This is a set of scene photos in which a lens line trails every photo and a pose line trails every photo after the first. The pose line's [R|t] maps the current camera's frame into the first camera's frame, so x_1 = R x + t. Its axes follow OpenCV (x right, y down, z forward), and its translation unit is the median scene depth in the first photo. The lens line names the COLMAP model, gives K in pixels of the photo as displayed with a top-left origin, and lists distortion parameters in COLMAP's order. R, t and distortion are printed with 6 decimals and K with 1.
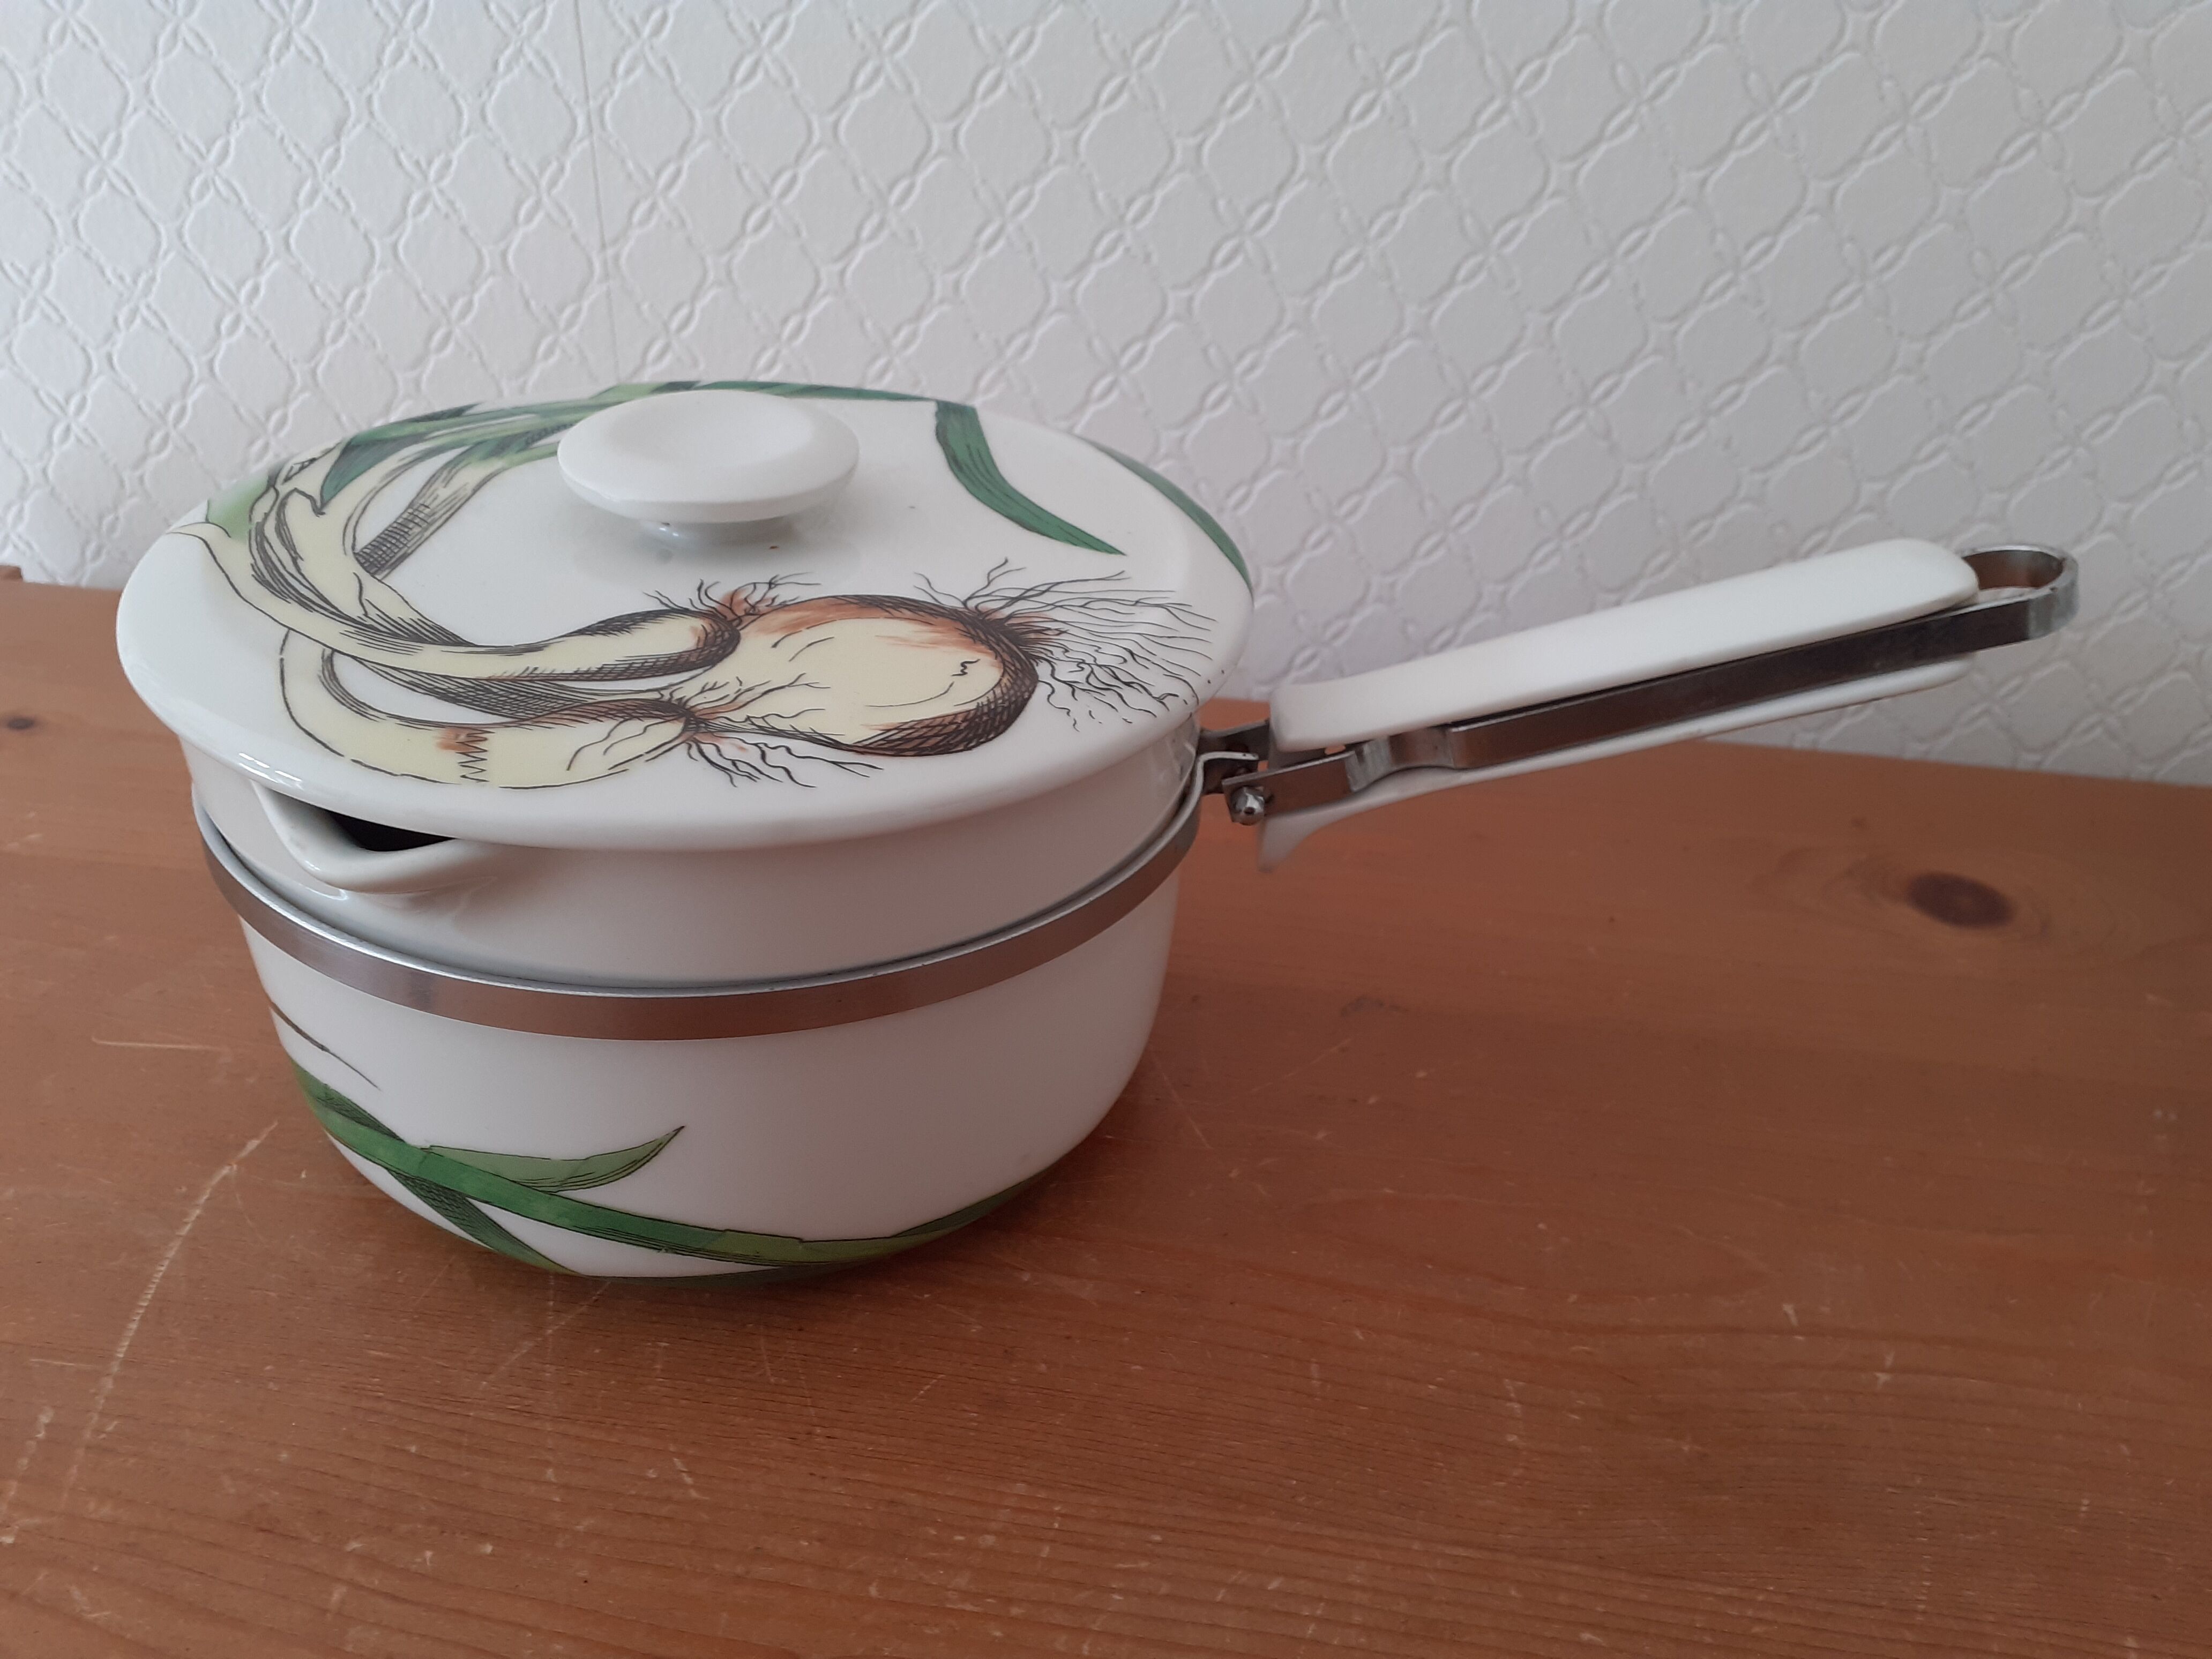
lens RADIAL K [[1813.5, 0, 1134.0], [0, 1813.5, 841.5], [0, 0, 1]] dist [0.010503, -0.012117]
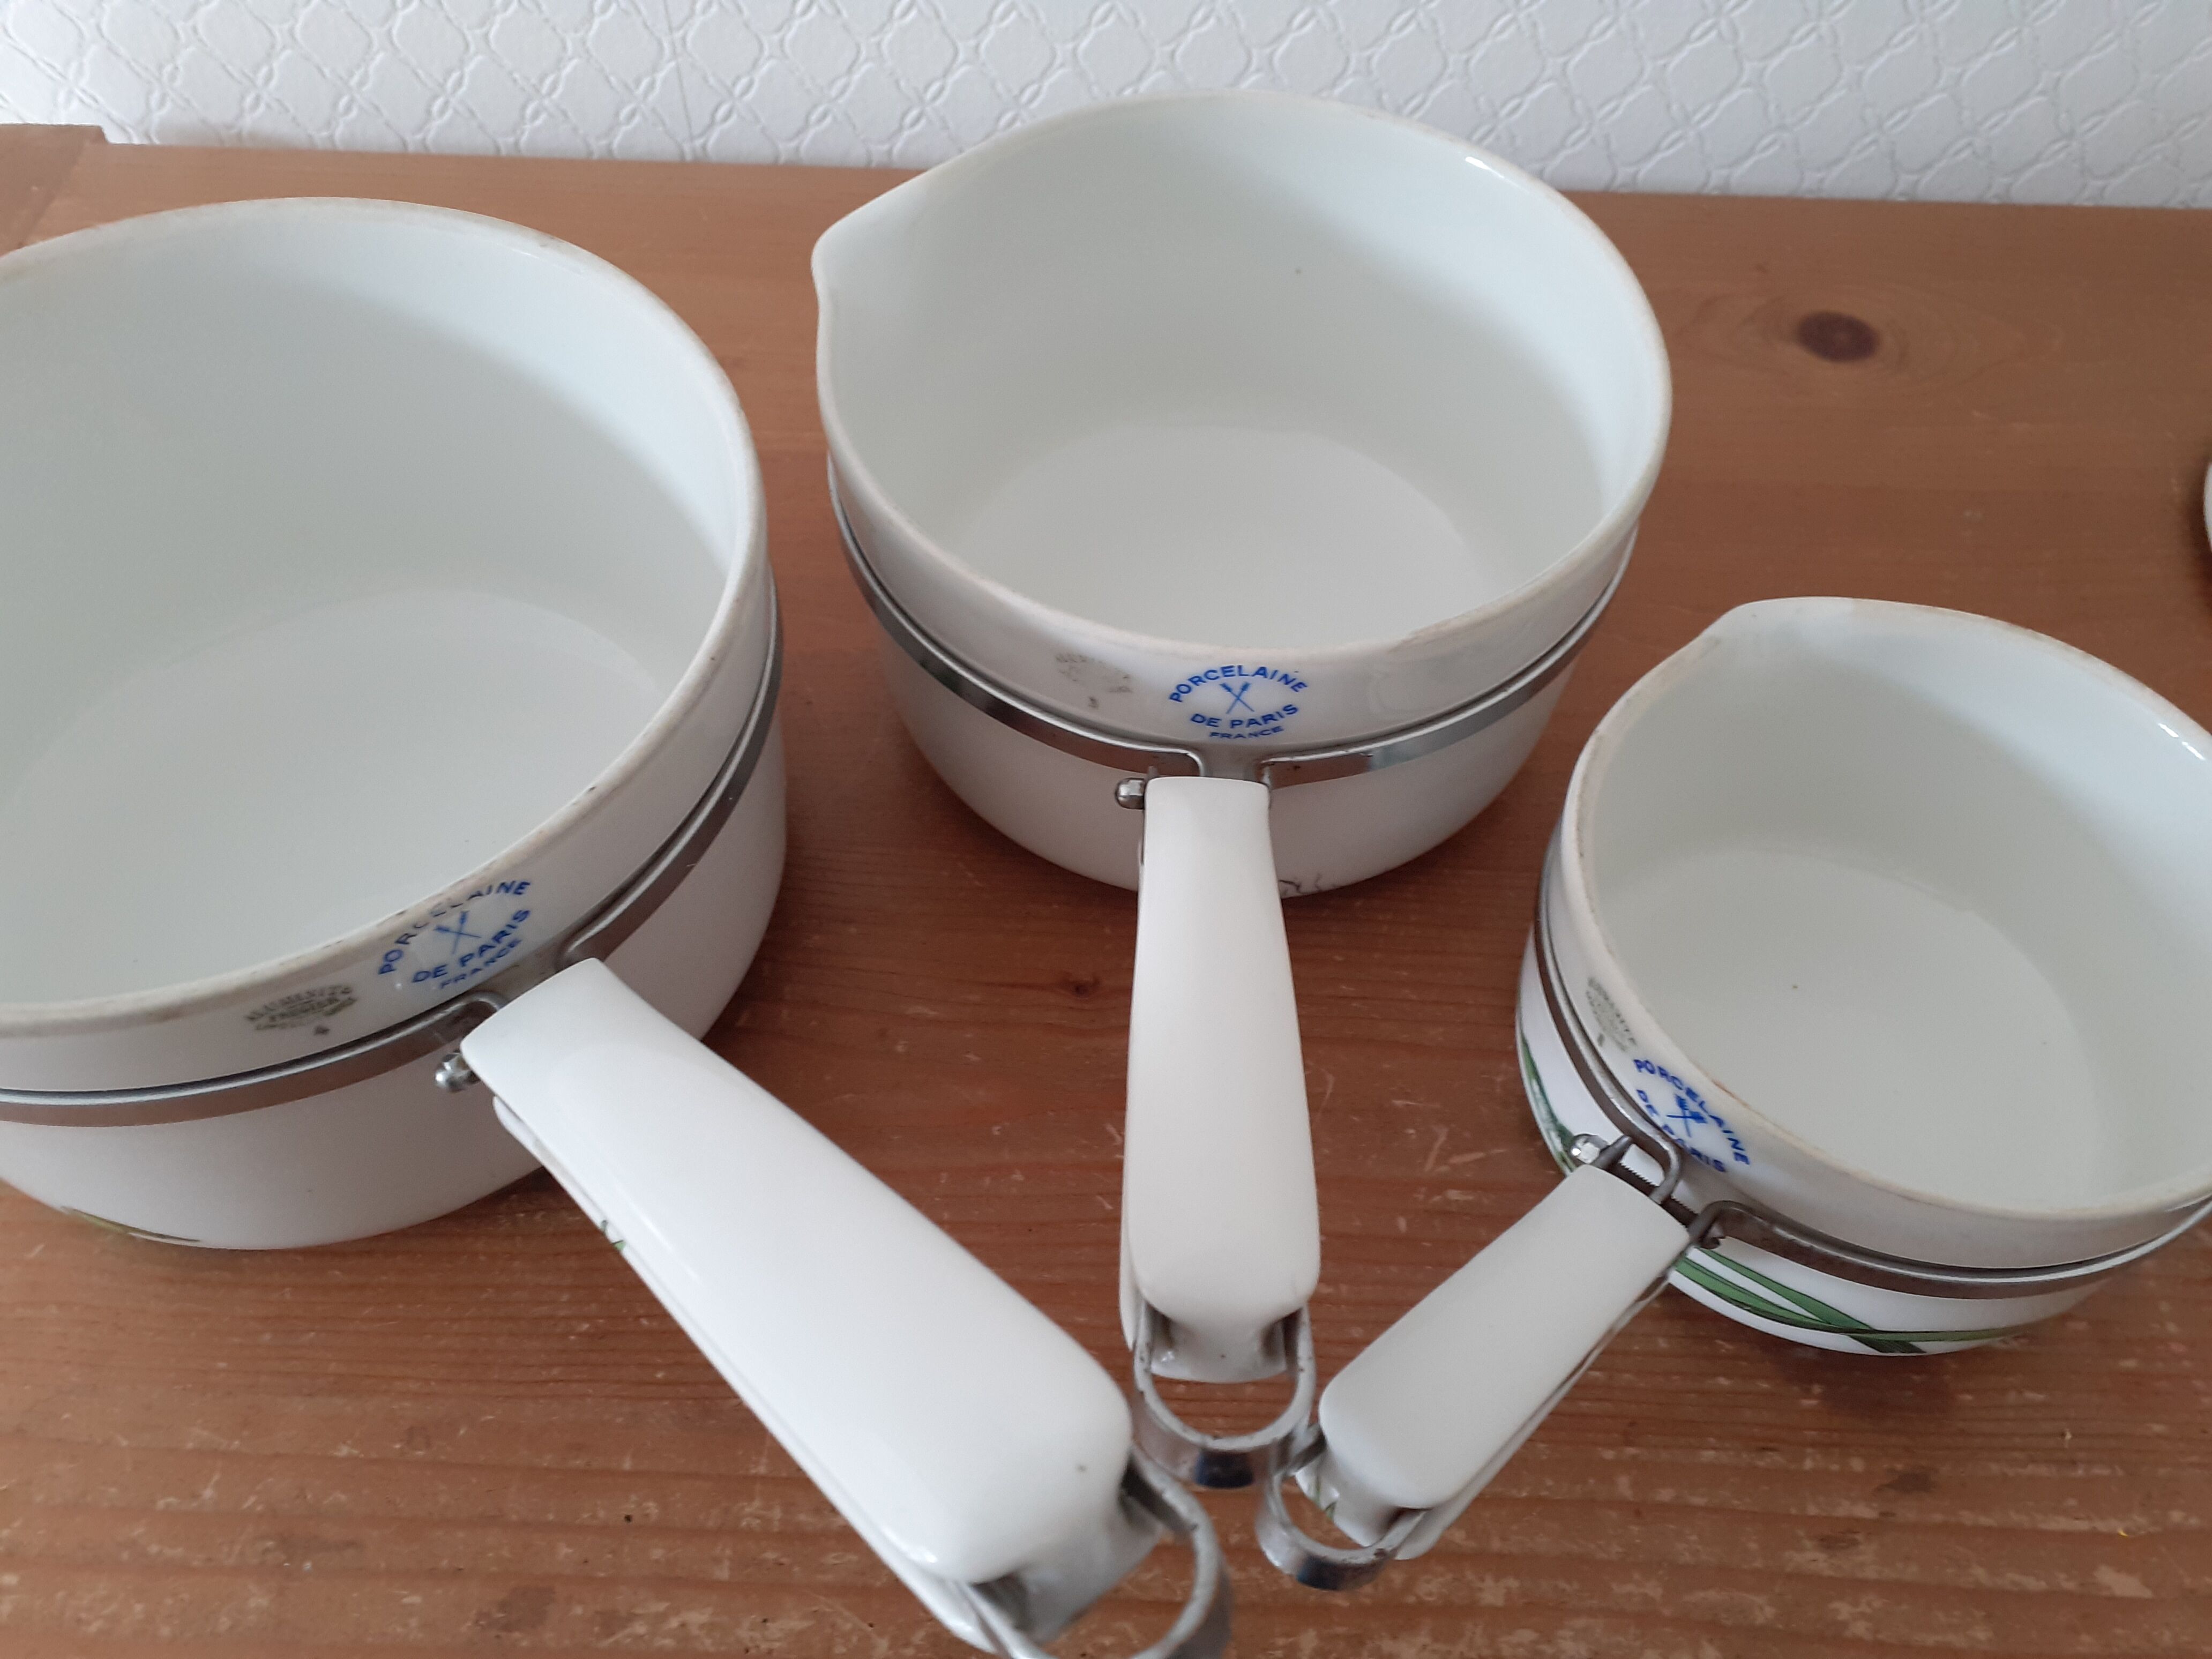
lens RADIAL K [[1747.0, 0, 1116.5], [0, 1747.0, 877.4], [0, 0, 1]] dist [0.048572, -0.053976]
pose [[0.994844, -0.098248, 0.025161, -0.098746], [0.080201, 0.913972, 0.397772, -0.134688], [-0.062077, -0.393703, 0.917139, -0.214055]]
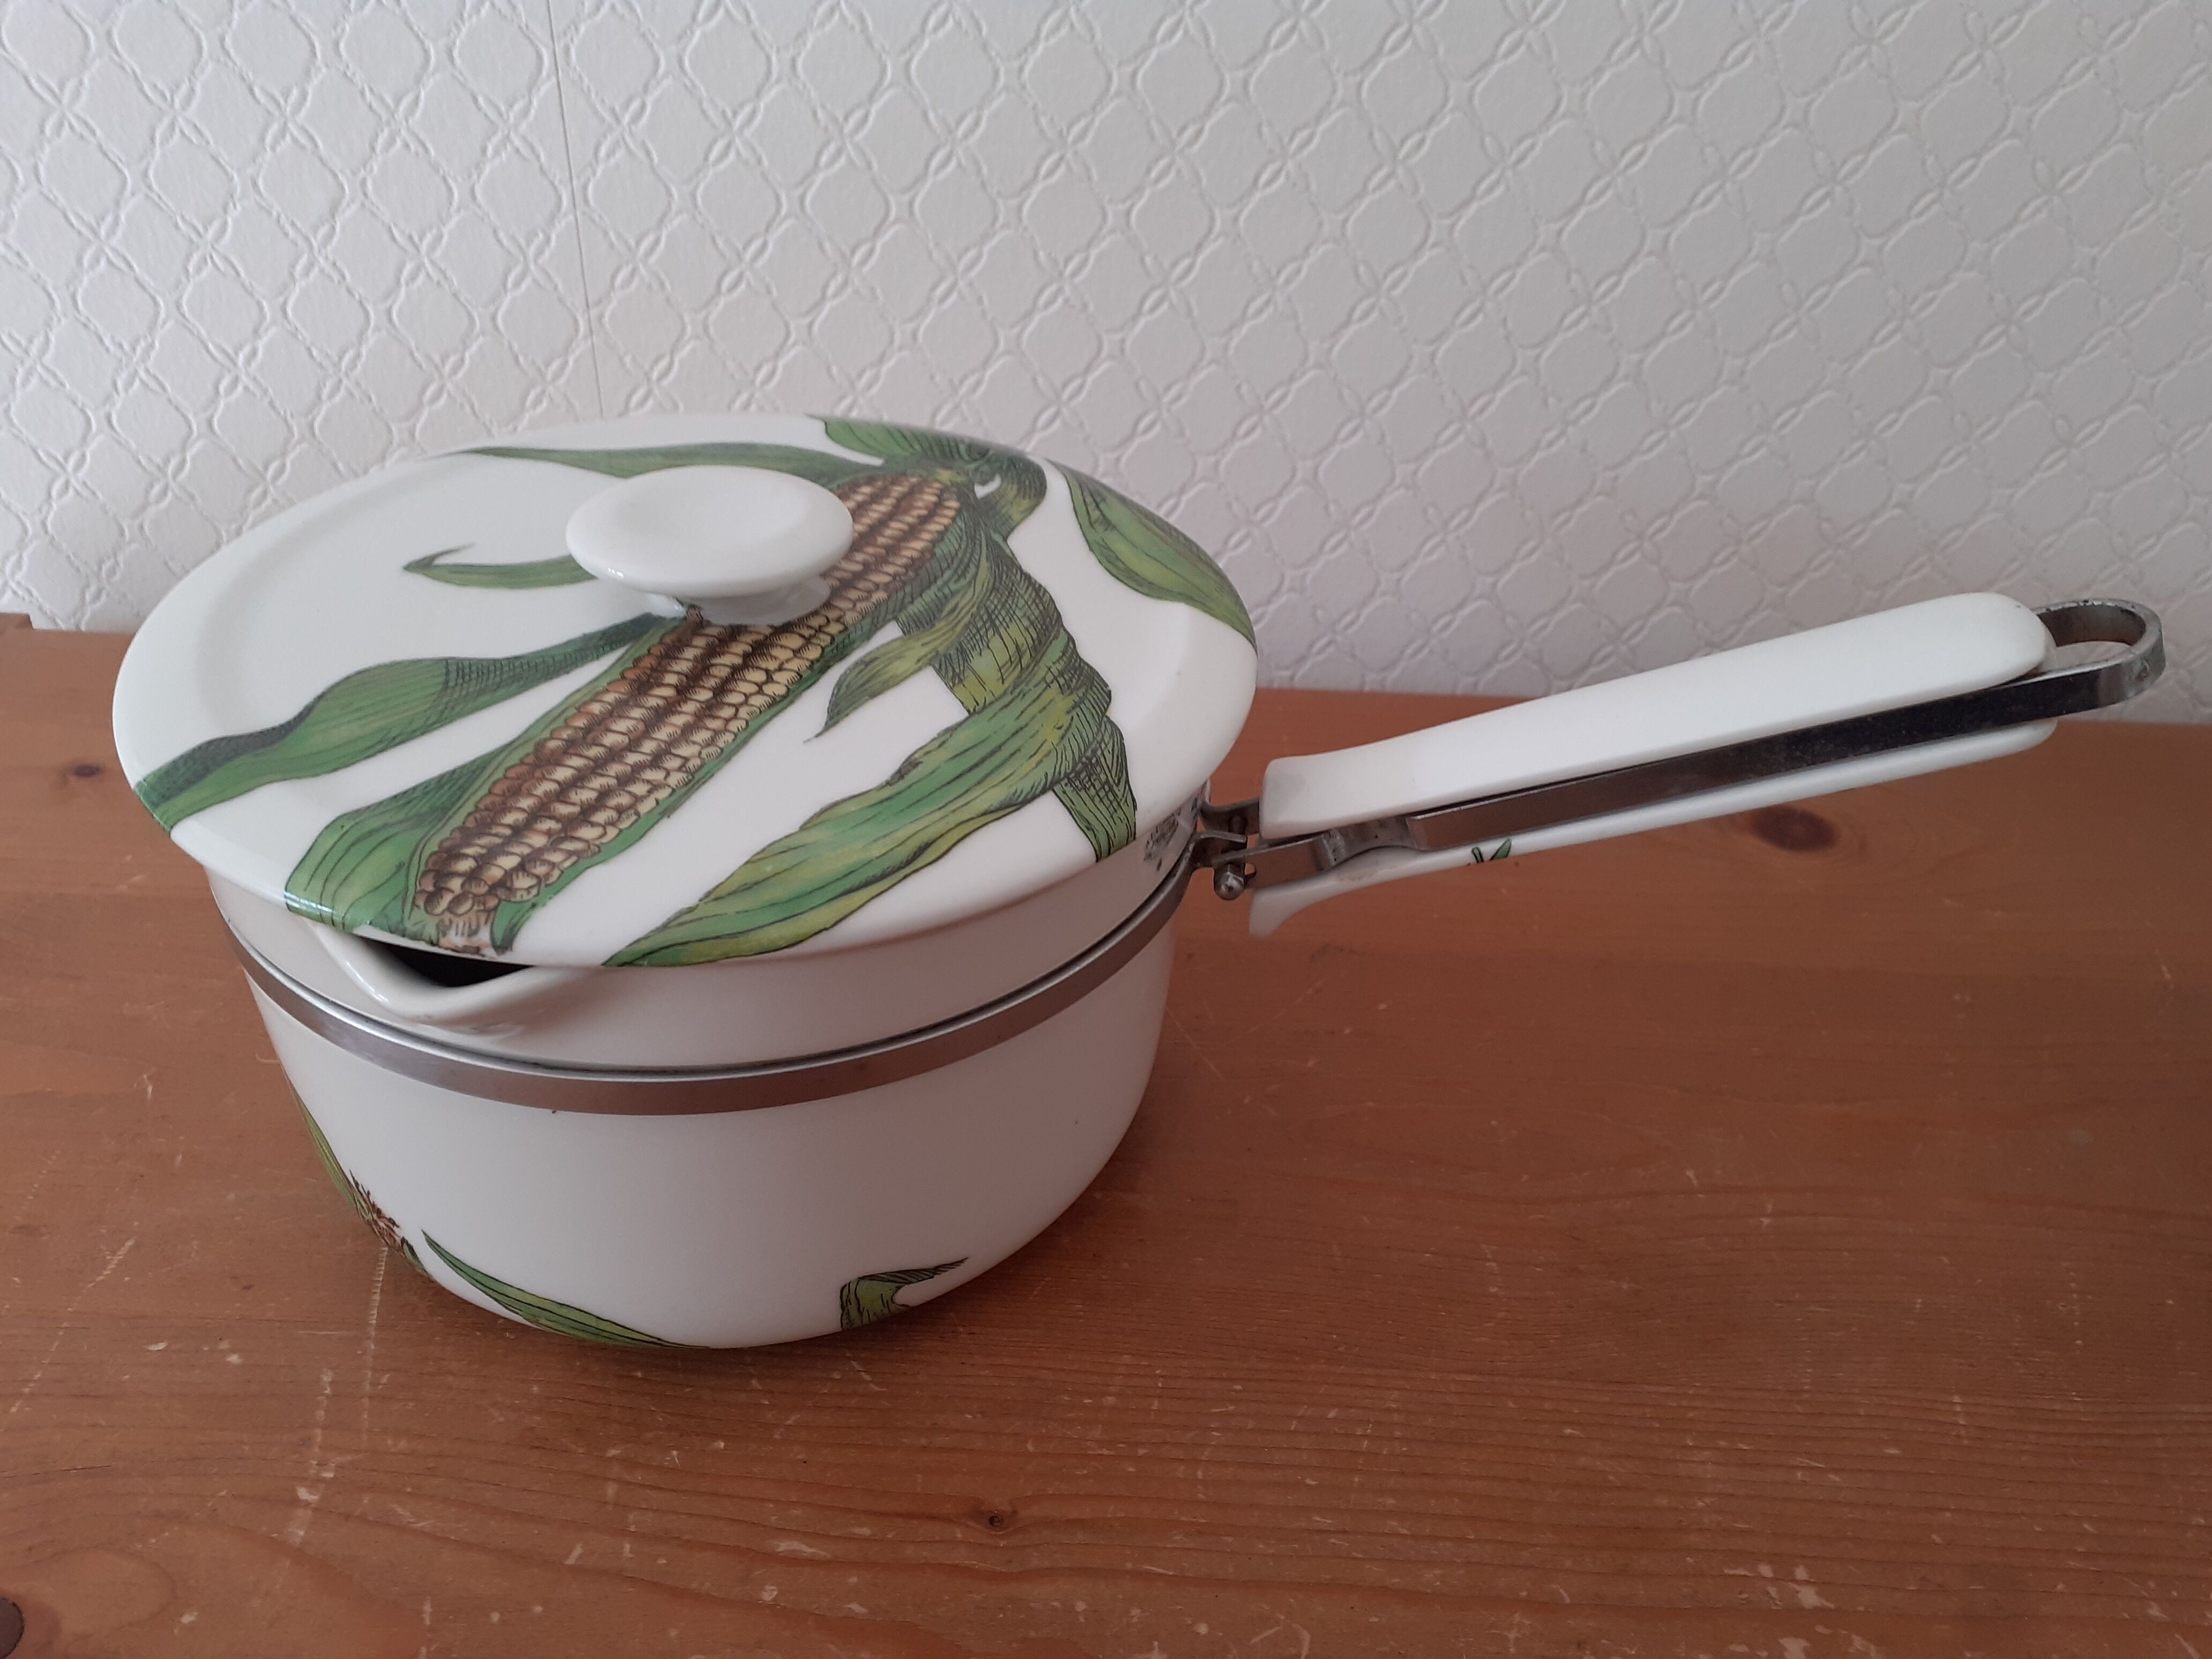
lens RADIAL K [[1813.4, 0, 1106.0], [0, 1813.4, 829.5], [0, 0, 1]] dist [0.069715, -0.135723]
pose [[0.994068, -0.063961, 0.087963, -0.102387], [0.059325, 0.996758, 0.054341, -0.055140], [-0.091153, -0.048801, 0.994640, -0.162835]]
